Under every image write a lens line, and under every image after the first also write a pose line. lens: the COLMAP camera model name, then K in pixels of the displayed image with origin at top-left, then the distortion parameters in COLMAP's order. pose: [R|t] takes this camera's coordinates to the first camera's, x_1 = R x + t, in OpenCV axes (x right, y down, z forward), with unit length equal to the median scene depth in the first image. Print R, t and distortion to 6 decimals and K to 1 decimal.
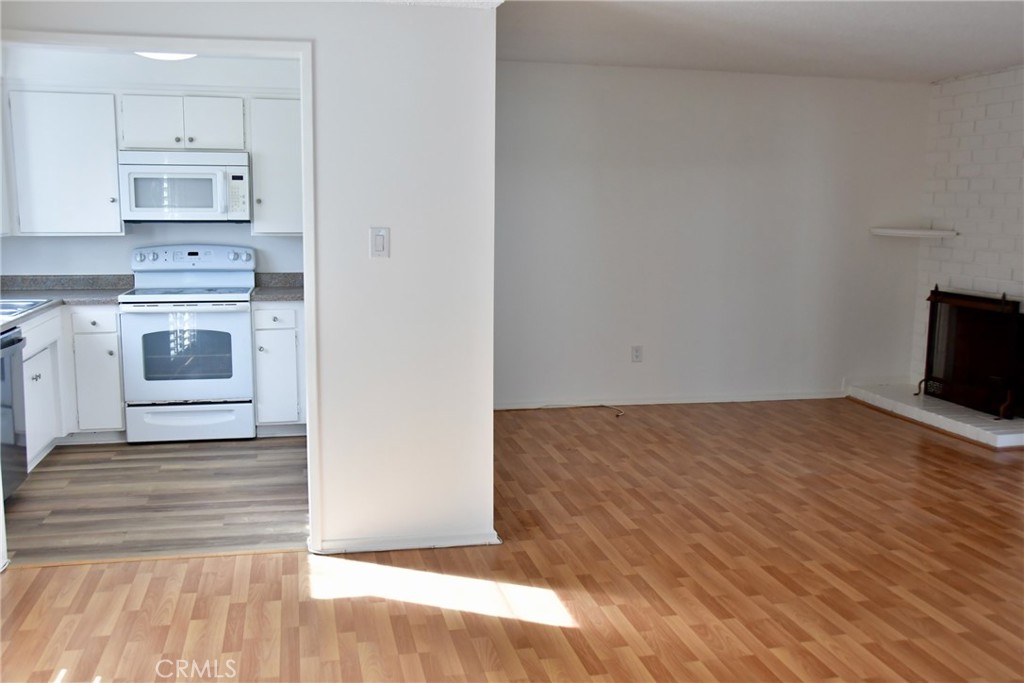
lens RADIAL K [[979.7, 0, 539.8], [0, 979.7, 357.4], [0, 0, 1]] dist [-0.053825, 0.000000]
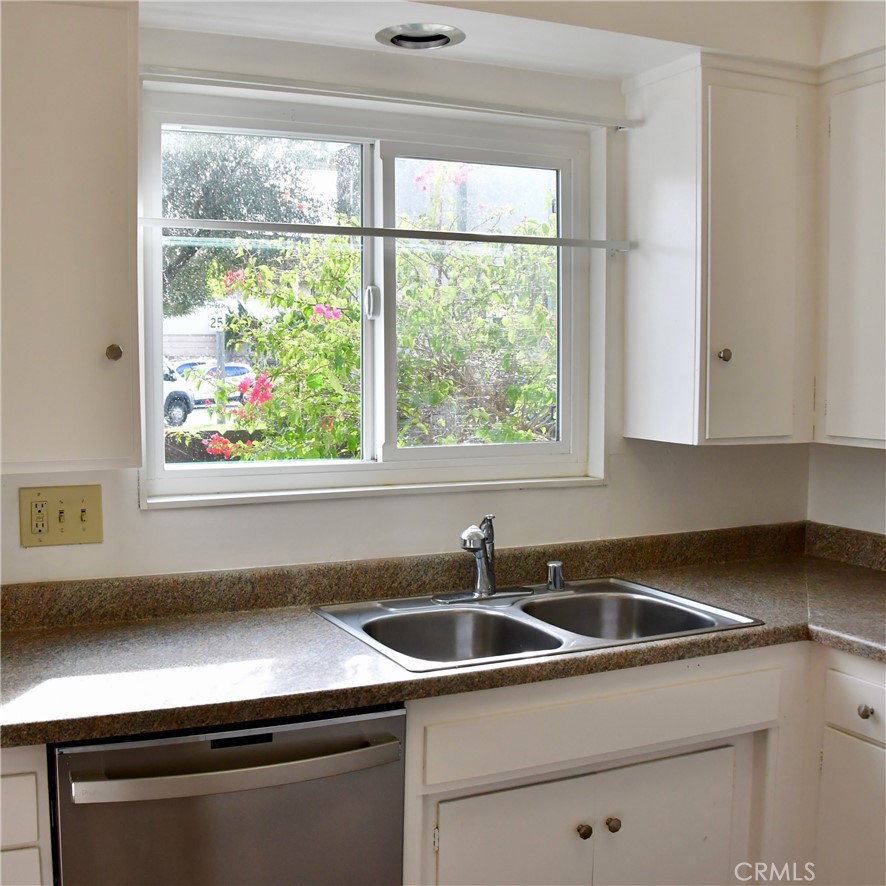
lens RADIAL K [[1081.1, 0, 443.7], [0, 1081.1, 448.2], [0, 0, 1]] dist [-0.106907, 0.000000]
pose [[0.191789, 0.067094, -0.979140, -0.125032], [-0.152759, 0.987542, 0.037748, -0.113619], [0.969475, 0.142333, 0.199649, 0.736778]]
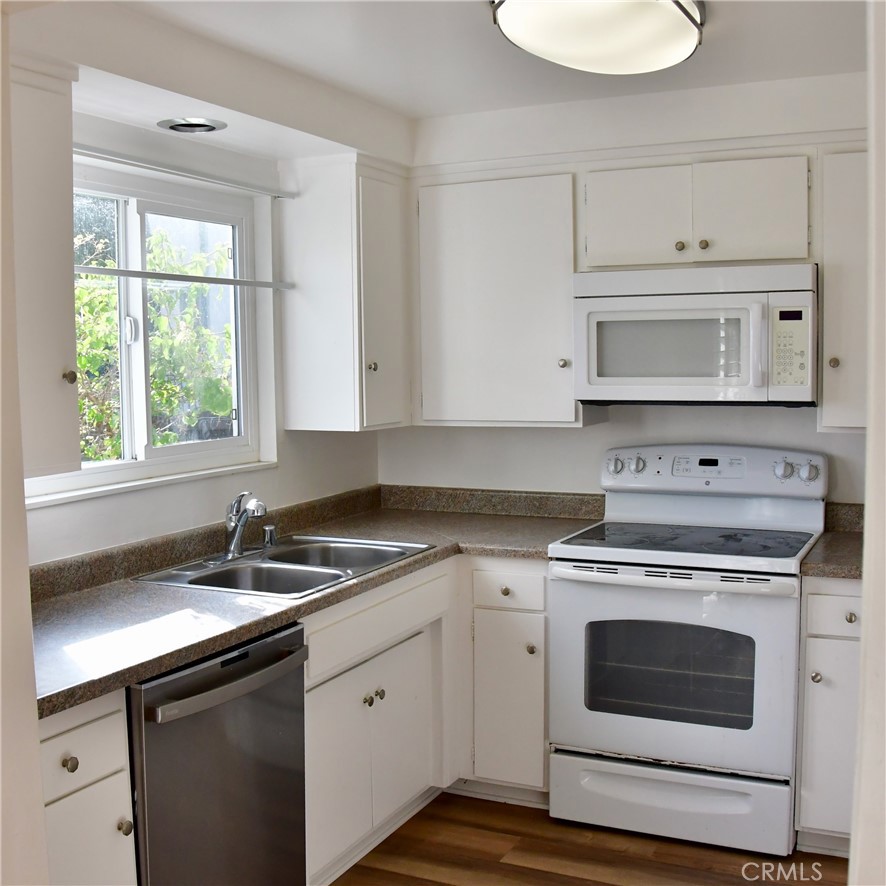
lens RADIAL K [[1081.1, 0, 427.5], [0, 1081.1, 449.9], [0, 0, 1]] dist [-0.106907, 0.000000]
pose [[0.768471, 0.031823, -0.639093, -0.107941], [-0.077193, 0.996079, -0.043221, -0.080978], [0.635212, 0.082547, 0.767914, 0.482983]]
